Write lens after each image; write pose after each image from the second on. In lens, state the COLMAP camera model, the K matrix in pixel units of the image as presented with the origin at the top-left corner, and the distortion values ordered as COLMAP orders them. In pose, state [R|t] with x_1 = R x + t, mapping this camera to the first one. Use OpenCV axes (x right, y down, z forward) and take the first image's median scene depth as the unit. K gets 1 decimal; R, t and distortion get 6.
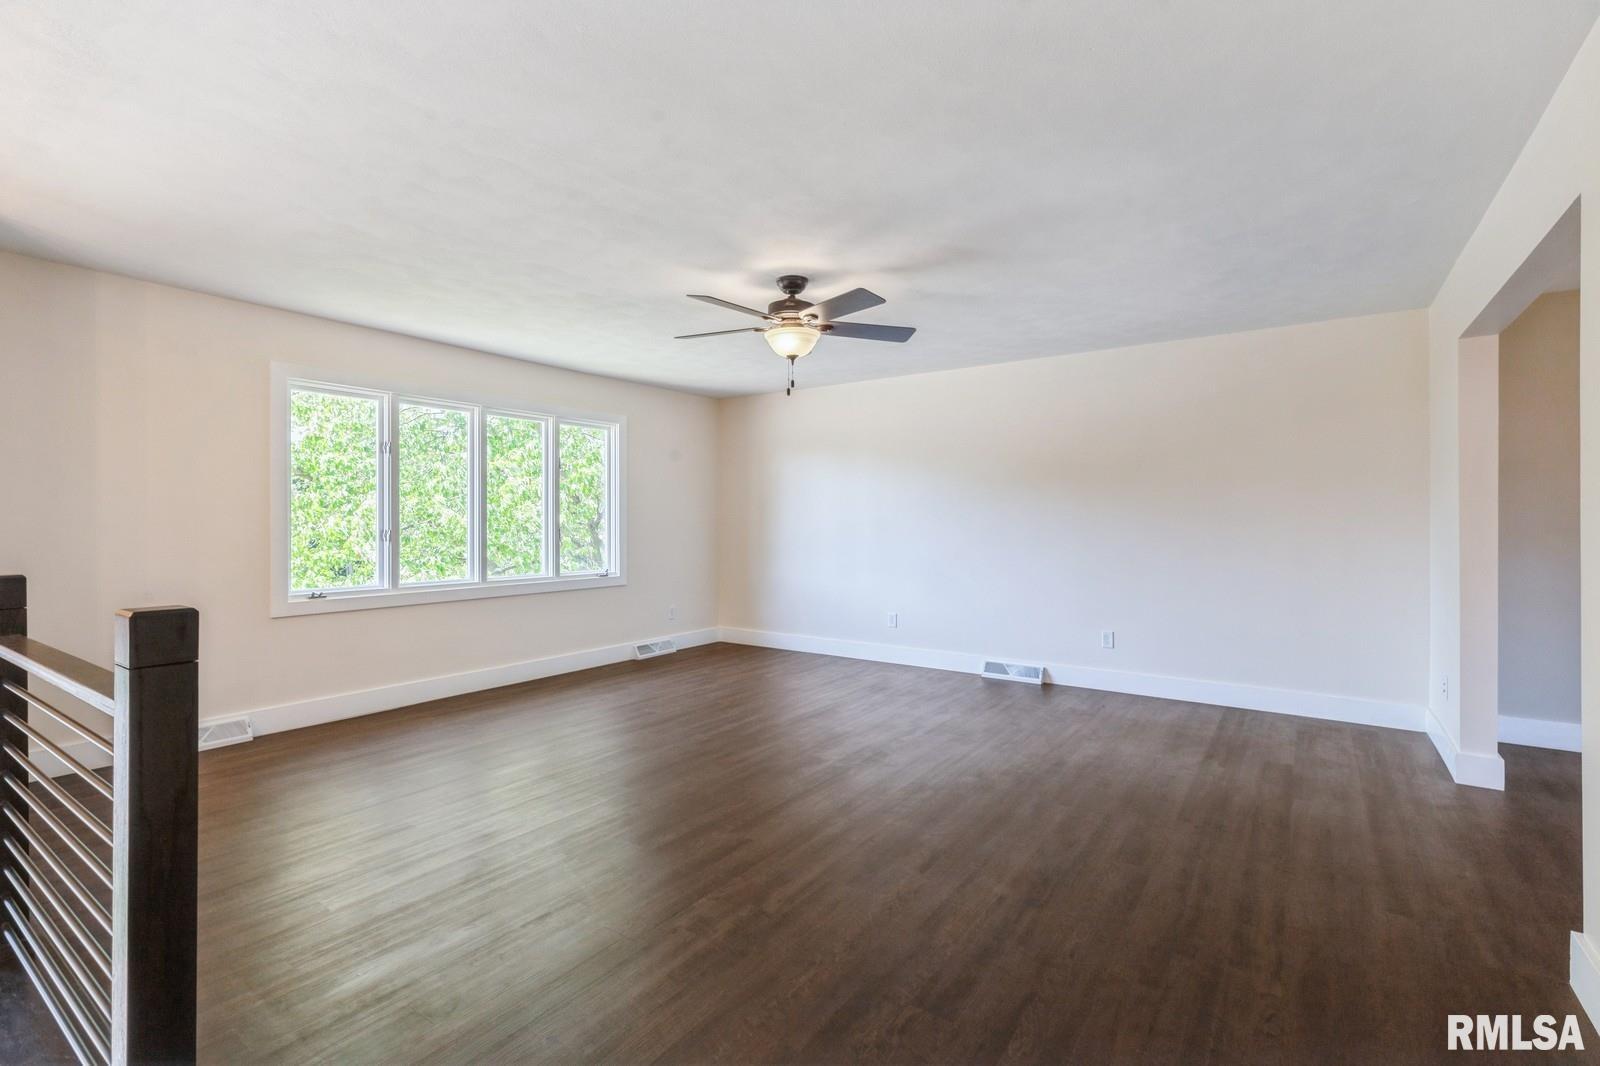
lens RADIAL K [[710.8, 0, 796.2], [0, 710.8, 525.8], [0, 0, 1]] dist [0.001298, -0.000140]
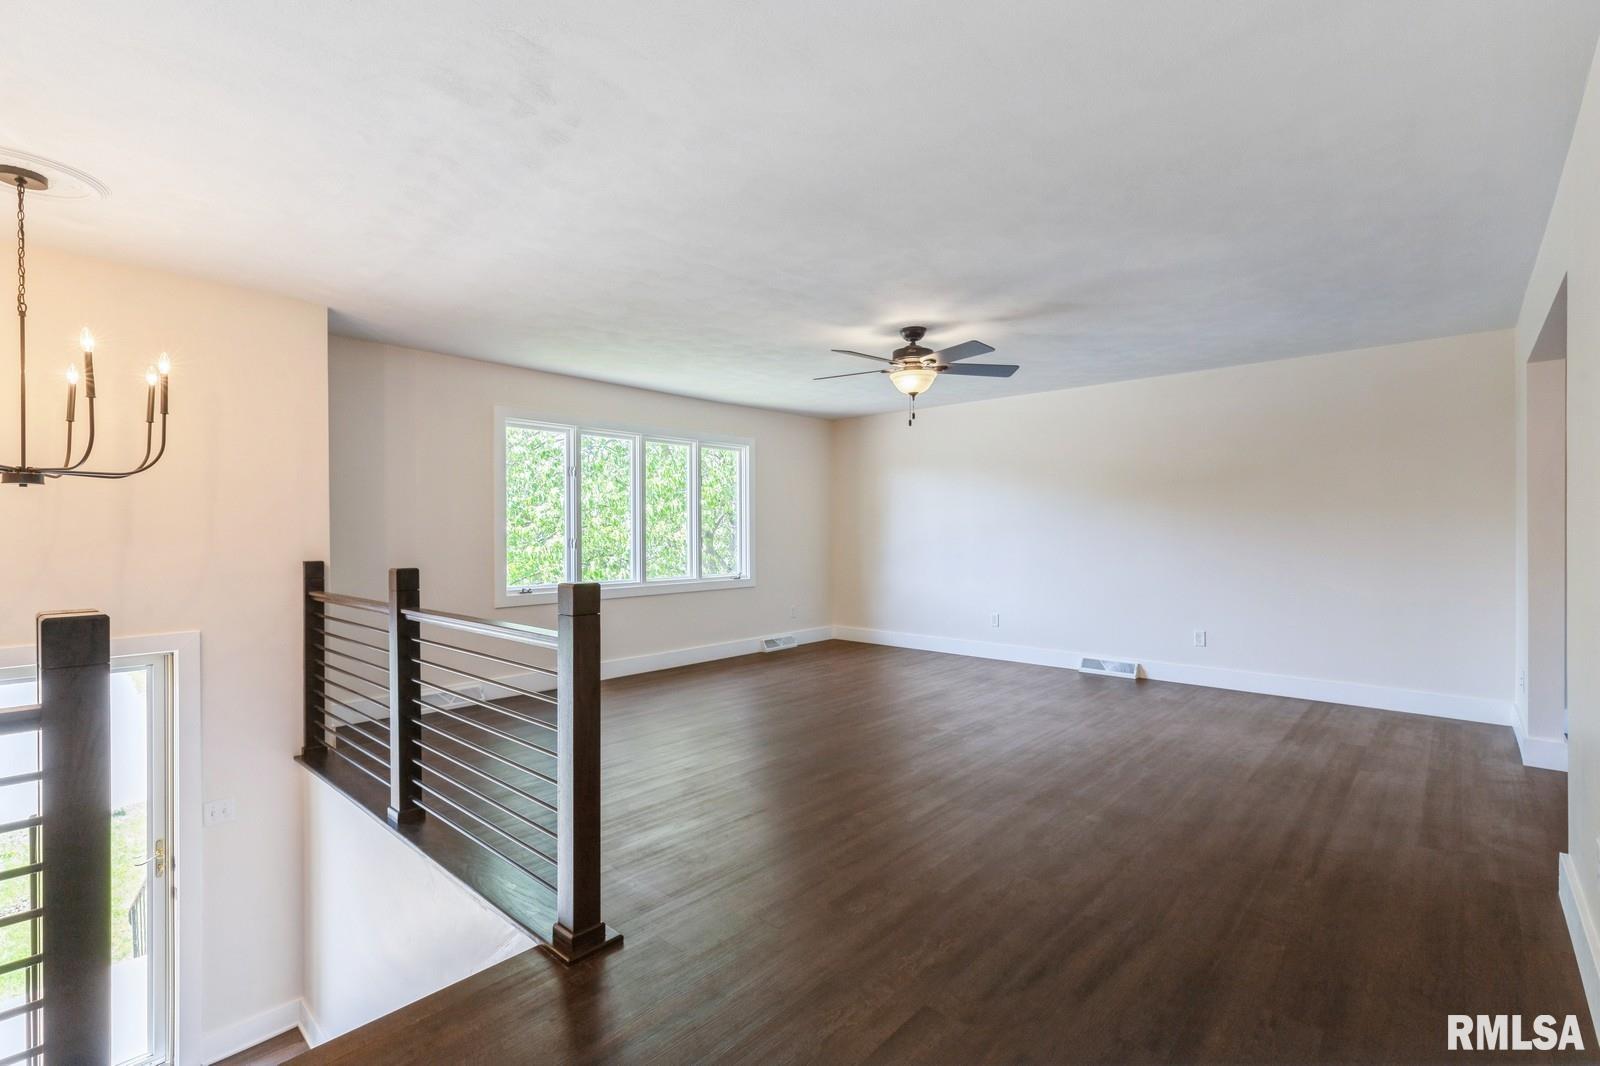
lens RADIAL K [[719.6, 0, 794.8], [0, 719.6, 537.1], [0, 0, 1]] dist [-0.000211, -0.000322]
pose [[0.992260, -0.002343, -0.124156, -0.053193], [0.002789, 0.999990, 0.003417, -0.000183], [0.124146, -0.003737, 0.992257, -0.229596]]
